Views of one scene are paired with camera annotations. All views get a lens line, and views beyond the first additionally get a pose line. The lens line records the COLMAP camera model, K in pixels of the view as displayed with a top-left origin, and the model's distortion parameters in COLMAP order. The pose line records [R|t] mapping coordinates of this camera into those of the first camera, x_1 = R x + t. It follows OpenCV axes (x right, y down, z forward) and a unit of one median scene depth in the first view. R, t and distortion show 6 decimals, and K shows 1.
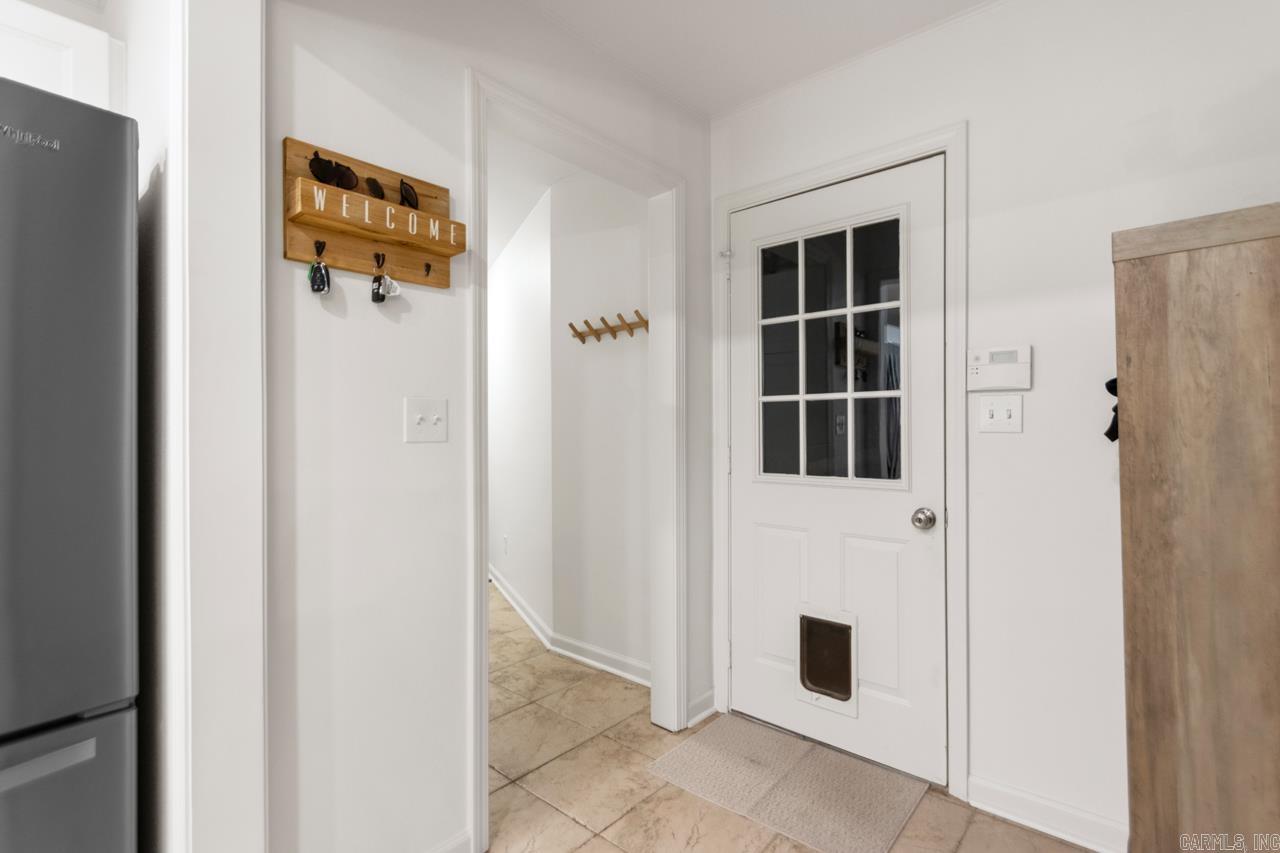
lens RADIAL K [[604.8, 0, 651.5], [0, 604.8, 428.1], [0, 0, 1]] dist [0.019169, -0.010994]
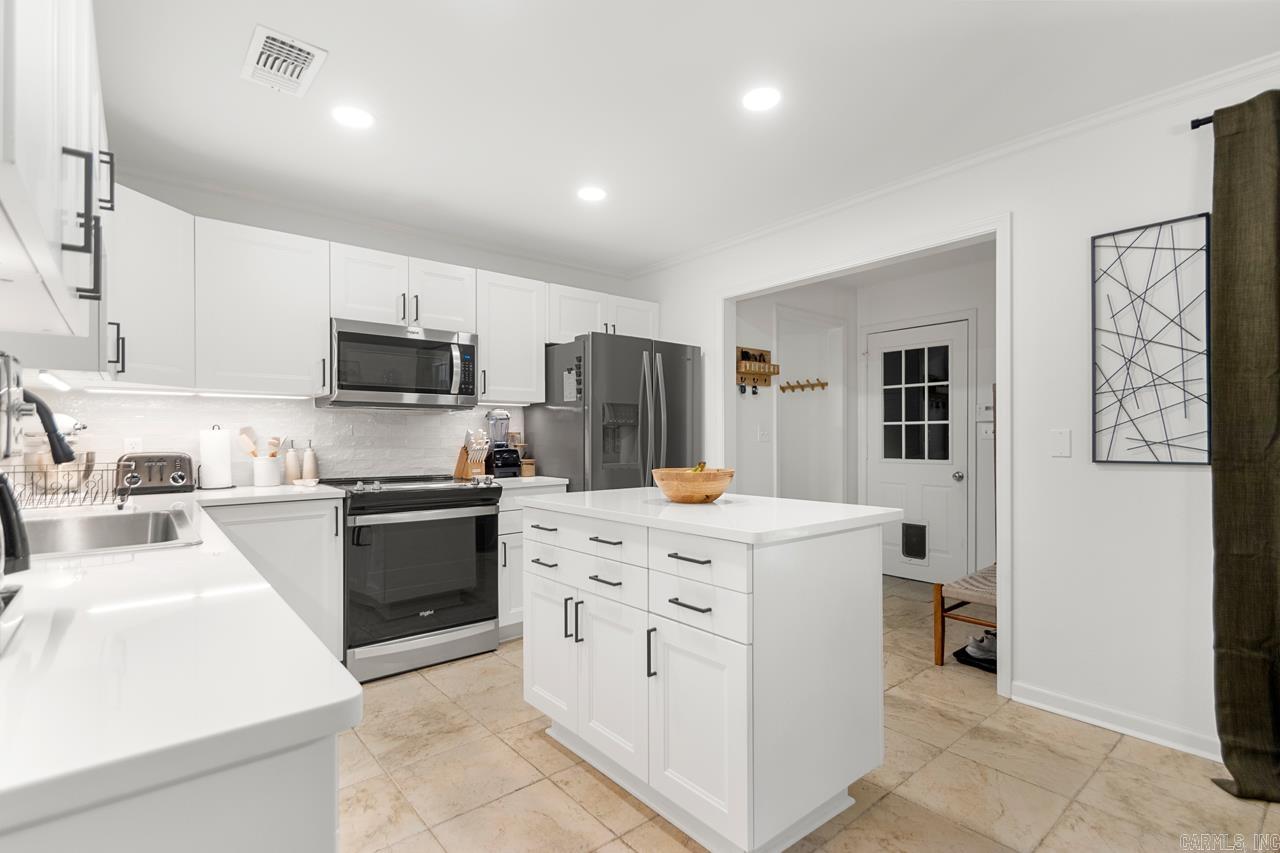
lens RADIAL K [[600.8, 0, 650.8], [0, 600.8, 434.1], [0, 0, 1]] dist [0.001341, -0.000351]
pose [[0.988859, 0.003194, -0.148823, -0.354395], [-0.003582, 0.999991, -0.002340, -0.003369], [0.148814, 0.002847, 0.988861, -1.370657]]
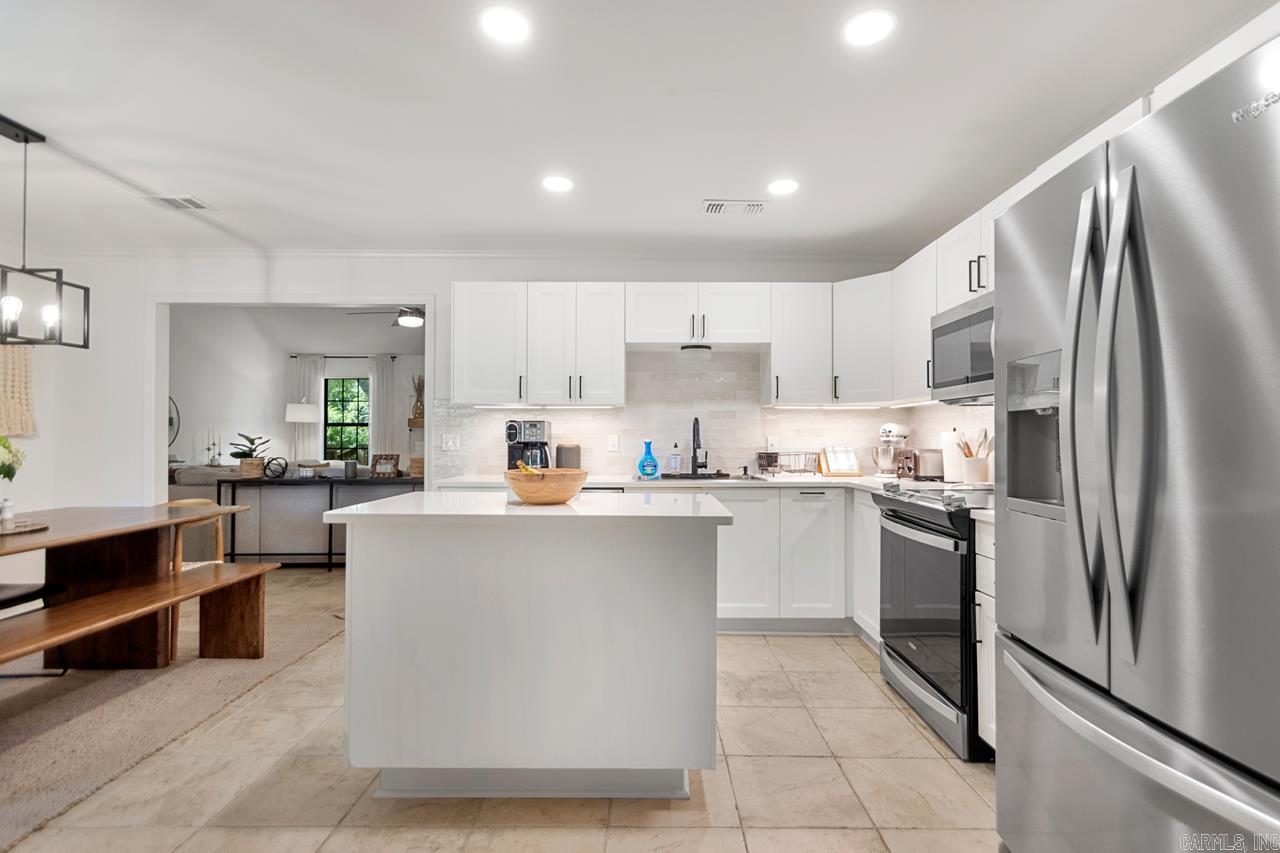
lens RADIAL K [[604.8, 0, 651.5], [0, 604.8, 428.1], [0, 0, 1]] dist [0.019169, -0.010994]
pose [[-0.757768, -0.006855, -0.652488, 0.108728], [0.003338, 0.999891, -0.014382, -0.000993], [0.652515, -0.013076, -0.757663, 0.571636]]
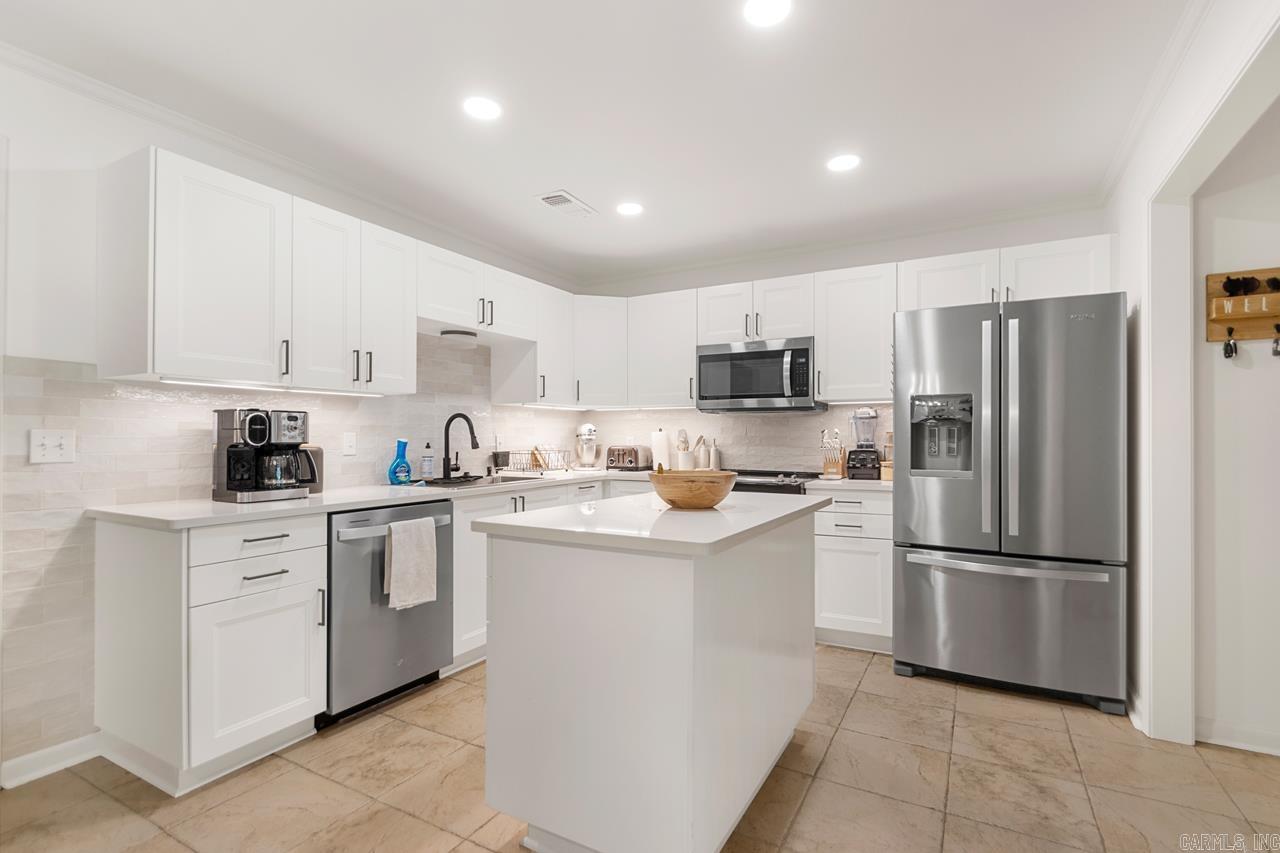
lens RADIAL K [[600.8, 0, 650.8], [0, 600.8, 434.1], [0, 0, 1]] dist [0.001341, -0.000351]
pose [[0.209664, 0.001108, -0.977773, 0.491469], [-0.000388, 0.999999, 0.001050, -0.006404], [0.977773, 0.000159, 0.209665, -0.607893]]
